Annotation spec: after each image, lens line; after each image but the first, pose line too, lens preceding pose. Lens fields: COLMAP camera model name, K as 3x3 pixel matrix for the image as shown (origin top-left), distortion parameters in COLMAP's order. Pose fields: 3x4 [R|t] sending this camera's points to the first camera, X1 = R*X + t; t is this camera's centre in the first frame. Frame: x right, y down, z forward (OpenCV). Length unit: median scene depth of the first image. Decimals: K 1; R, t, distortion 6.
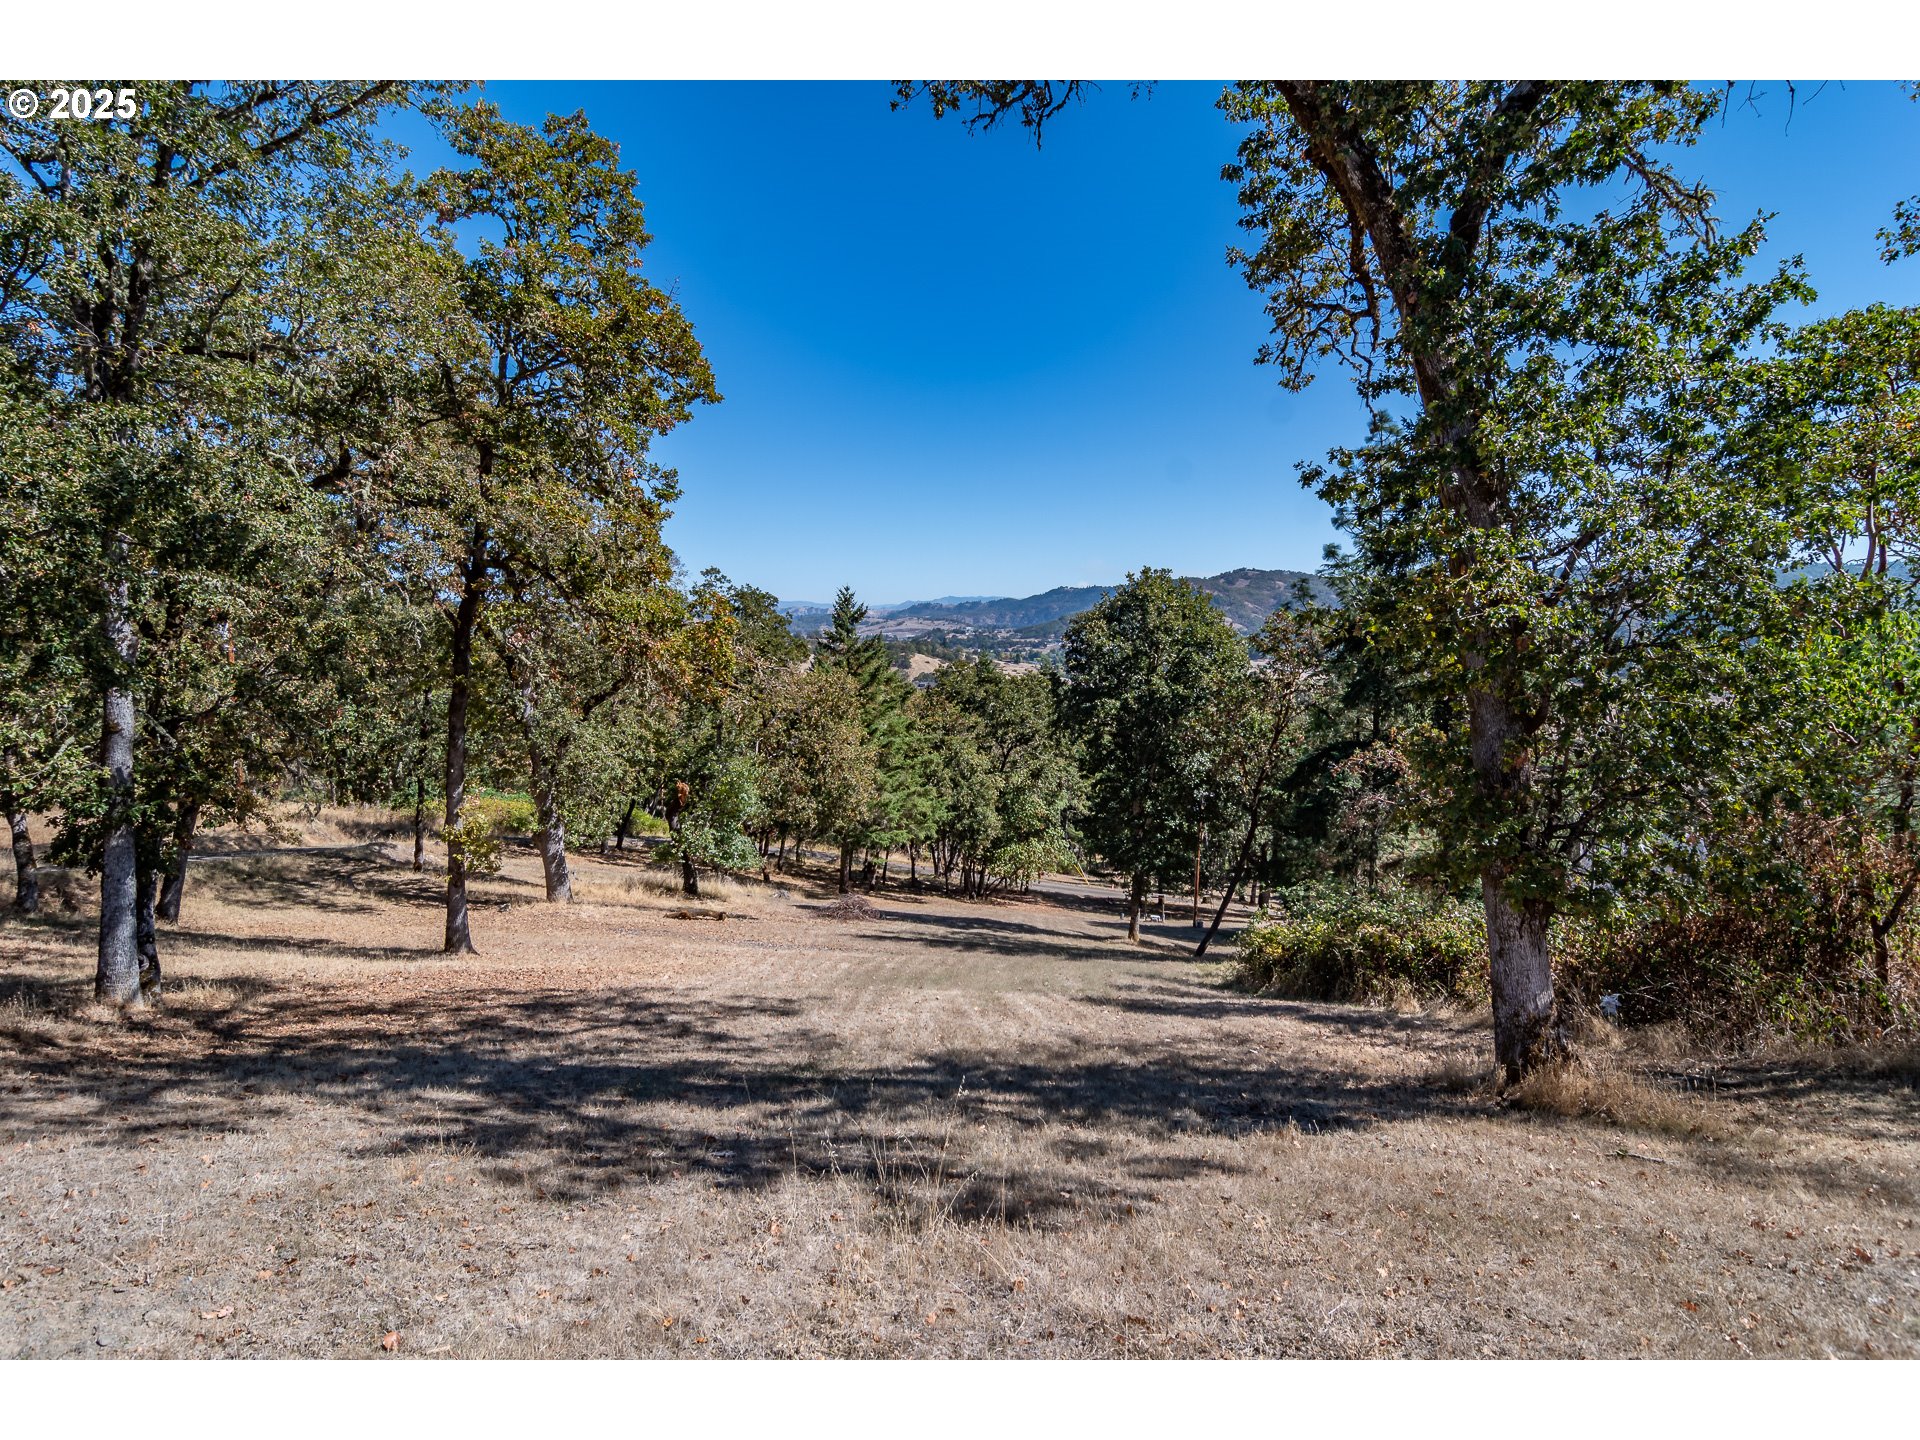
lens RADIAL K [[1049.8, 0, 959.1], [0, 1049.8, 726.9], [0, 0, 1]] dist [0.004203, 0.001518]
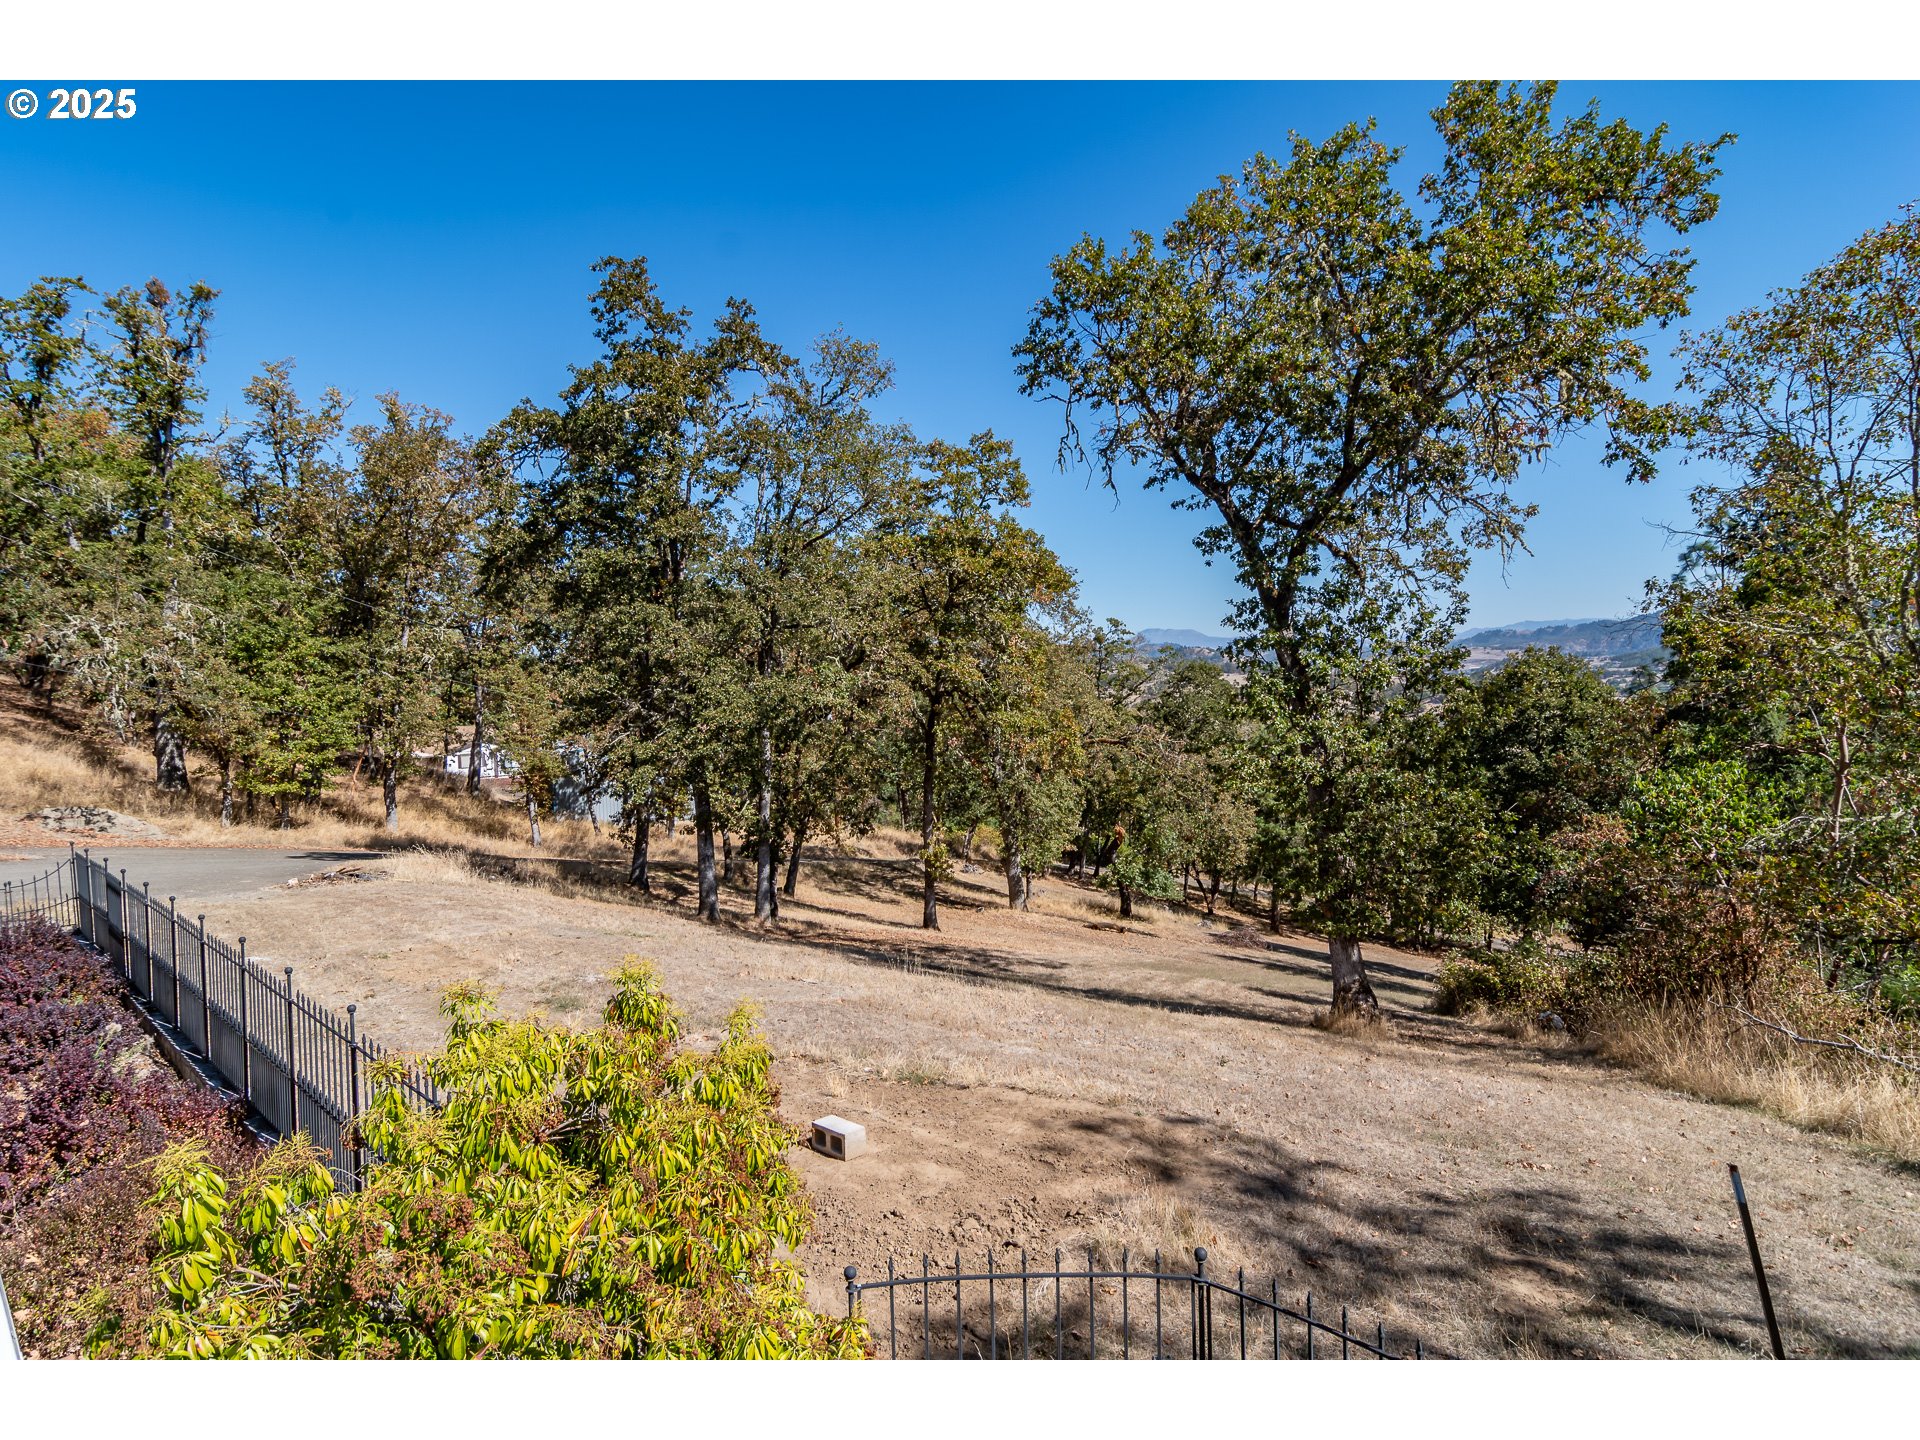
lens RADIAL K [[1049.8, 0, 949.0], [0, 1049.8, 718.3], [0, 0, 1]] dist [0.004203, 0.001518]
pose [[0.871196, -0.001872, -0.490931, 0.246277], [-0.019035, 0.999112, -0.037590, -0.035842], [0.490565, 0.042093, 0.870387, -0.291874]]
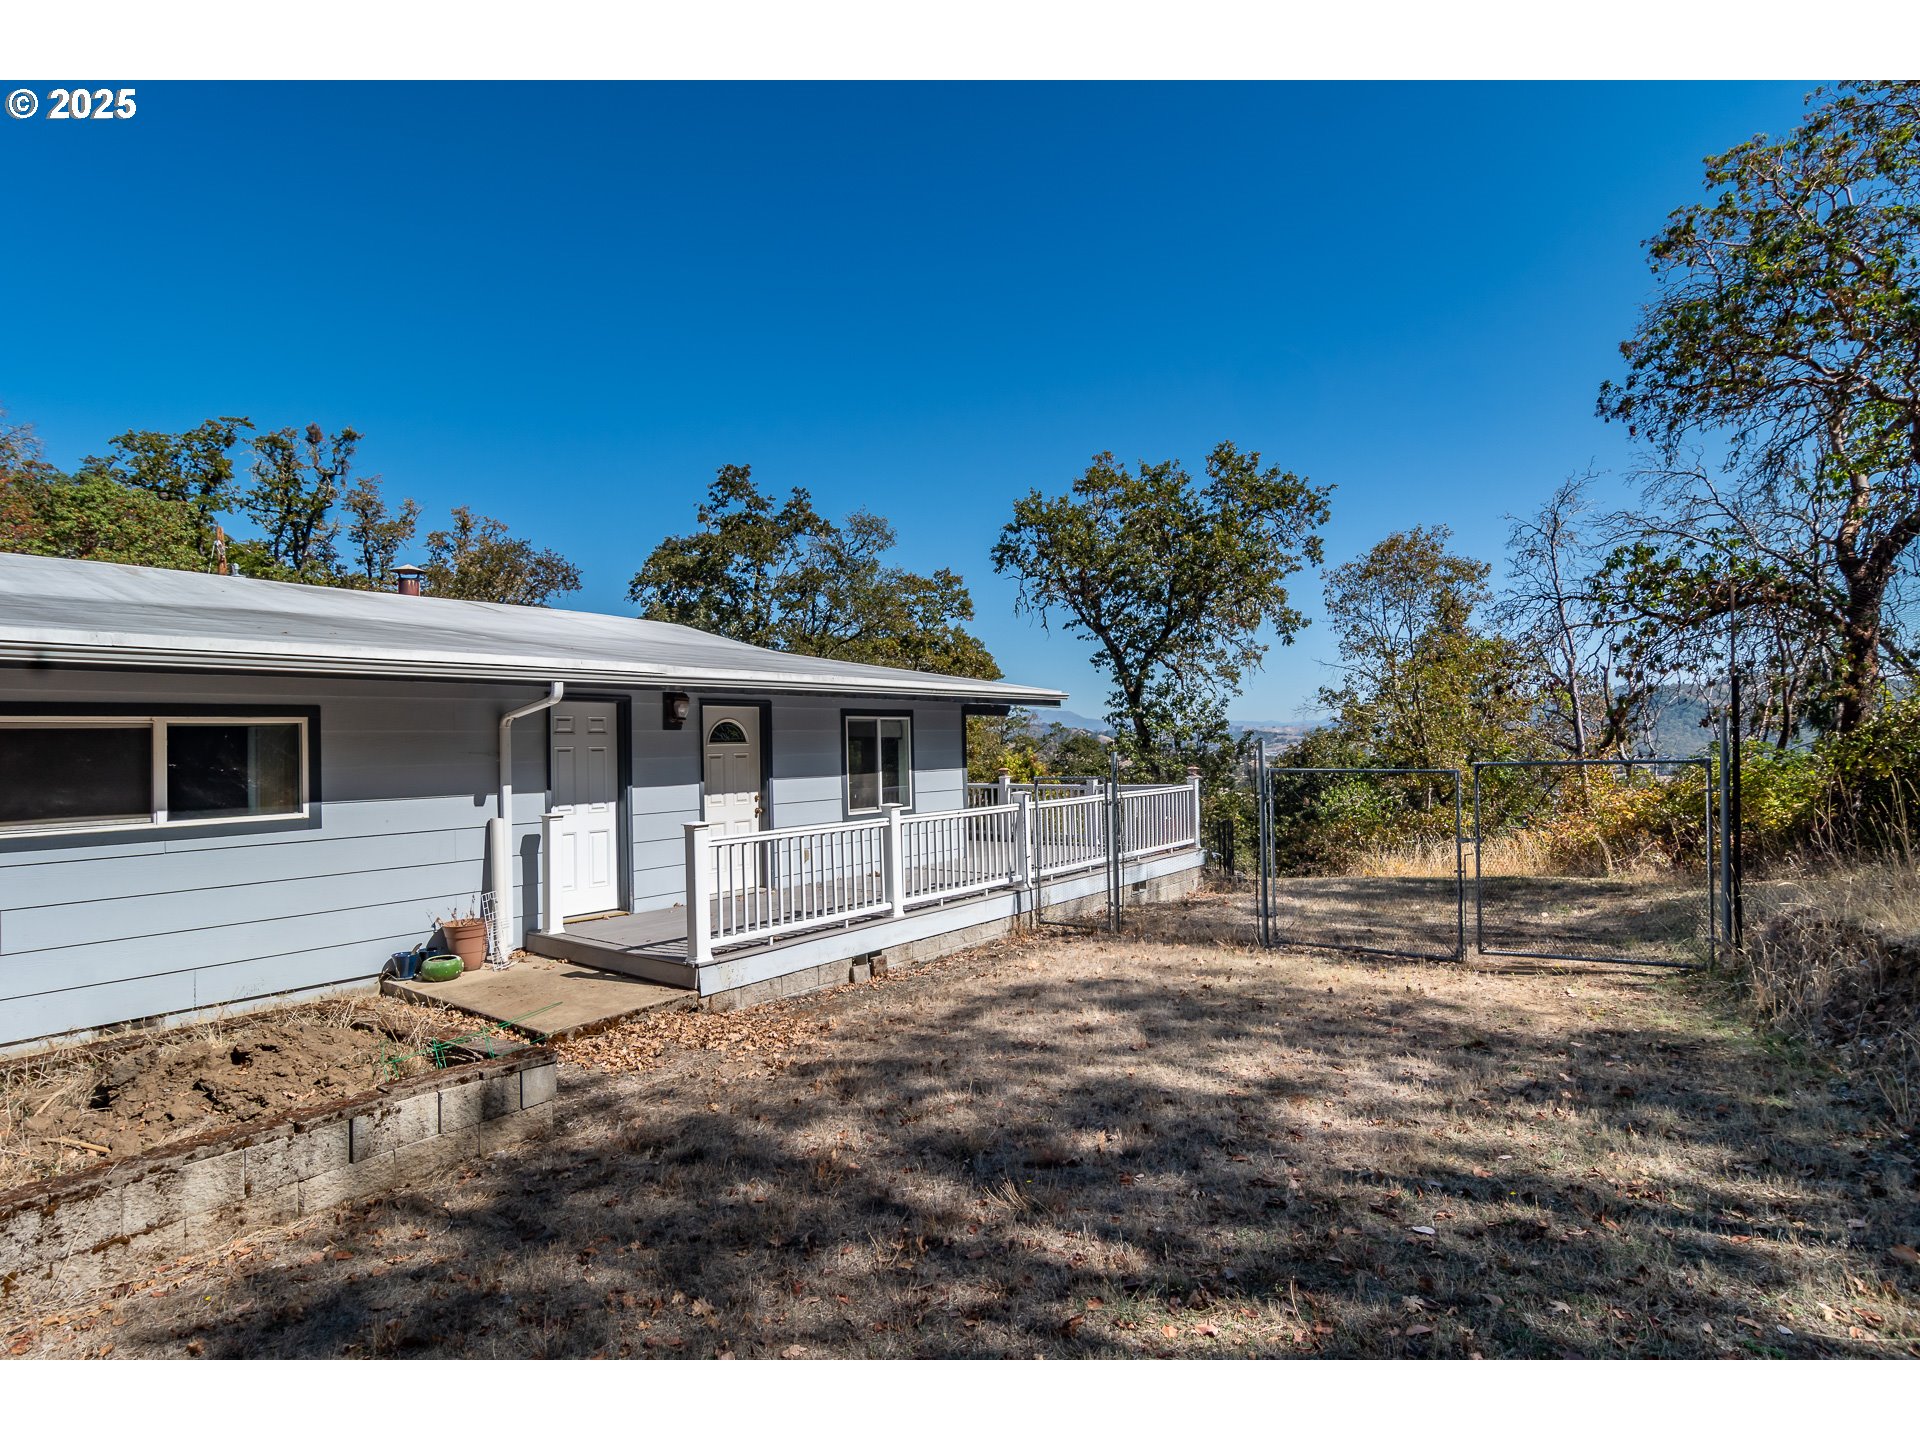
lens RADIAL K [[1049.8, 0, 959.5], [0, 1049.8, 723.2], [0, 0, 1]] dist [0.004203, 0.001518]
pose [[0.925440, -0.014454, -0.378617, 0.356160], [-0.028807, 0.993696, -0.108348, 0.024228], [0.377796, 0.111177, 0.919190, -0.733104]]
